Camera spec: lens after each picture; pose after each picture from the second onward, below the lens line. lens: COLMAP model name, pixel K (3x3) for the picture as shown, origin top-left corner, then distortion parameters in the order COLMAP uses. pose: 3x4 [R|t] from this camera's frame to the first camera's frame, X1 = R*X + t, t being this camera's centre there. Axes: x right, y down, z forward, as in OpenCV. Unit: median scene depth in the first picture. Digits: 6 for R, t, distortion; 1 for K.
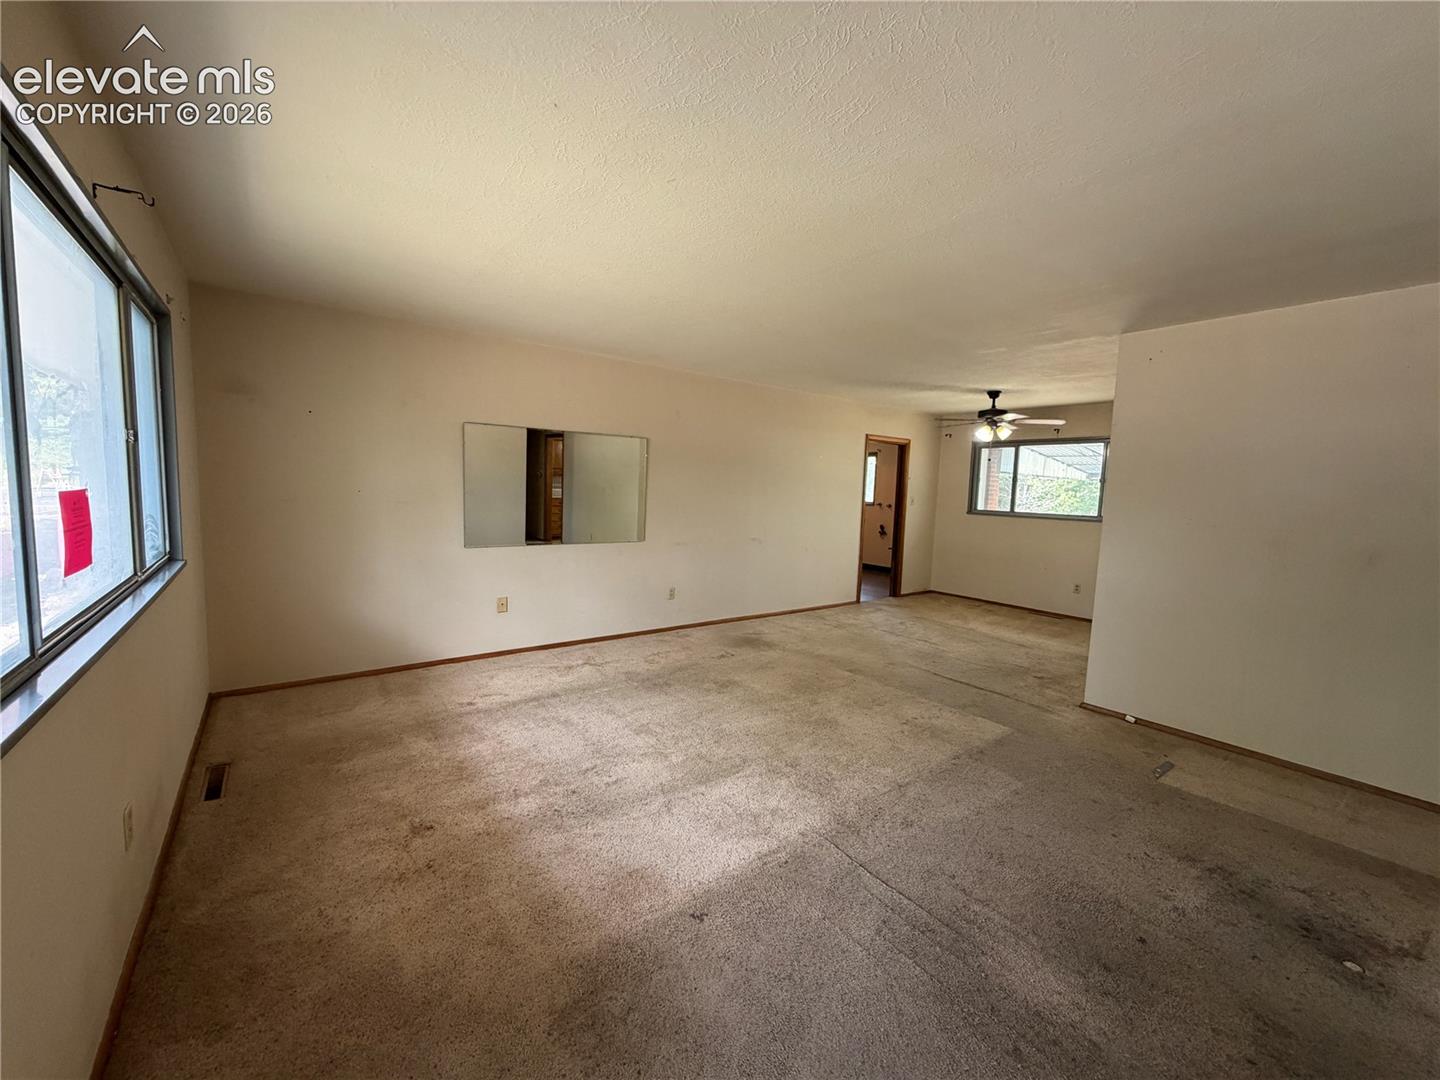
lens RADIAL K [[575.2, 0, 716.9], [0, 575.2, 543.6], [0, 0, 1]] dist [0.001307, -0.000063]
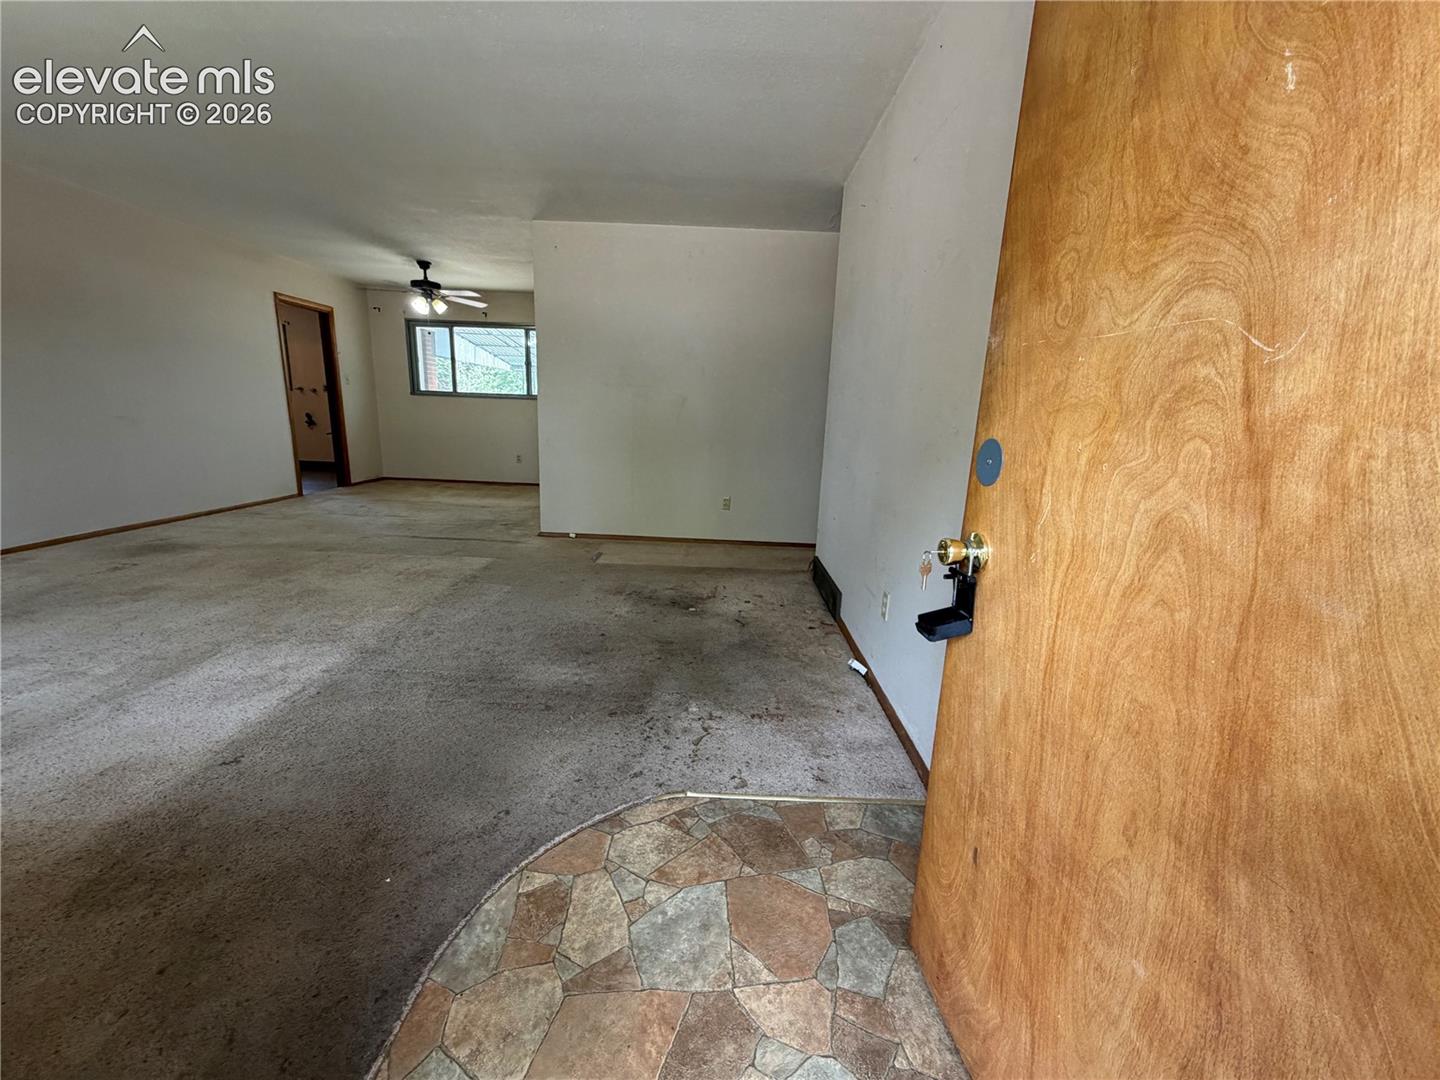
lens RADIAL K [[575.2, 0, 716.8], [0, 575.2, 540.7], [0, 0, 1]] dist [0.001307, -0.000063]
pose [[0.613086, -0.182085, 0.768746, -0.098331], [0.059626, 0.980966, 0.184800, 0.086281], [-0.787763, -0.067461, 0.612273, -0.075830]]
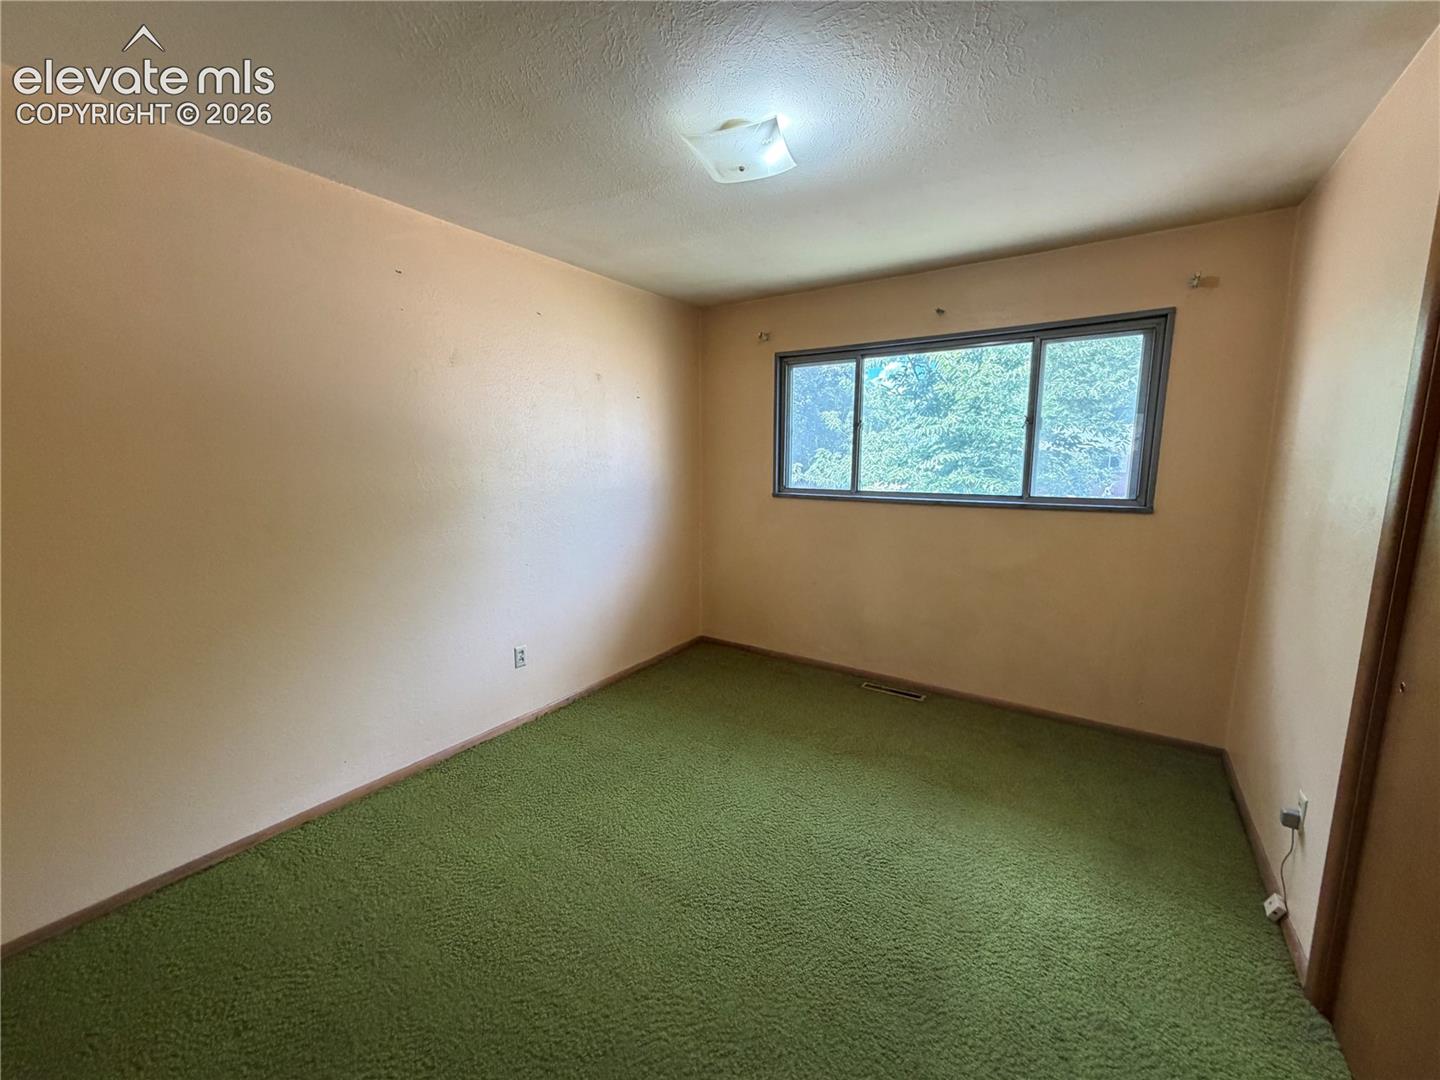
lens RADIAL K [[575.2, 0, 714.4], [0, 575.2, 549.6], [0, 0, 1]] dist [0.001307, -0.000063]
pose [[0.949610, -0.084413, 0.301854, 0.448840], [0.063168, 0.994833, 0.079482, -0.098907], [-0.307004, -0.056410, 0.950035, 1.042919]]
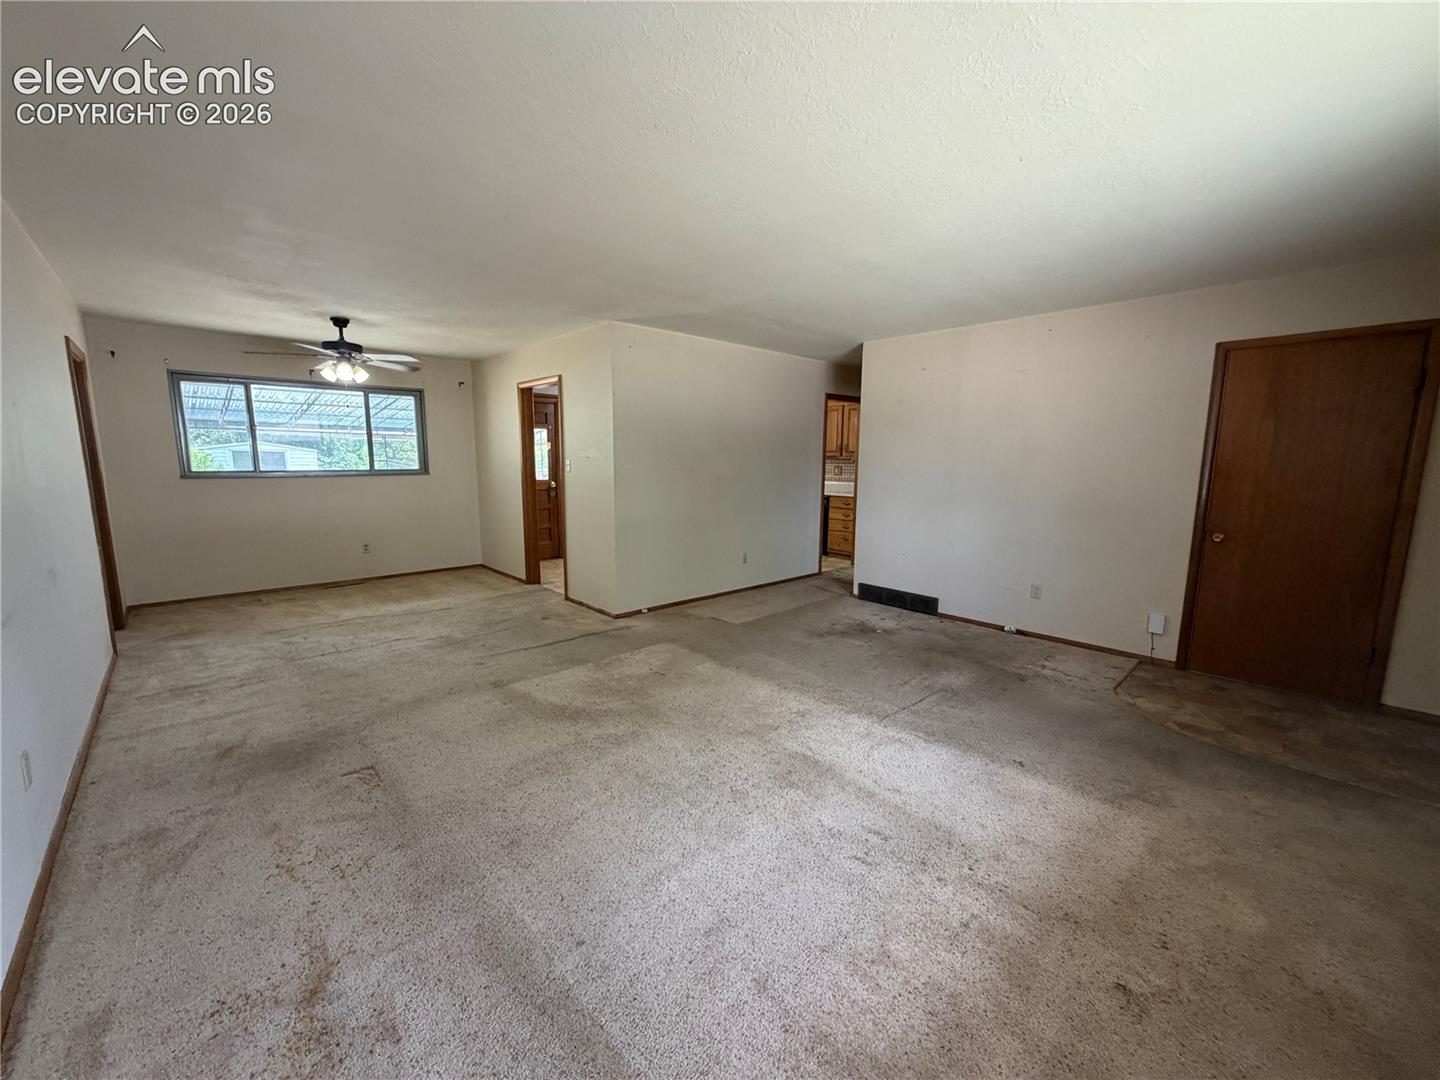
lens RADIAL K [[575.2, 0, 716.8], [0, 575.2, 541.4], [0, 0, 1]] dist [0.001307, -0.000063]
pose [[-0.097407, -0.179789, 0.978871, -0.603033], [0.088359, 0.978102, 0.188441, -0.102308], [-0.991315, 0.104848, -0.079388, 0.872759]]
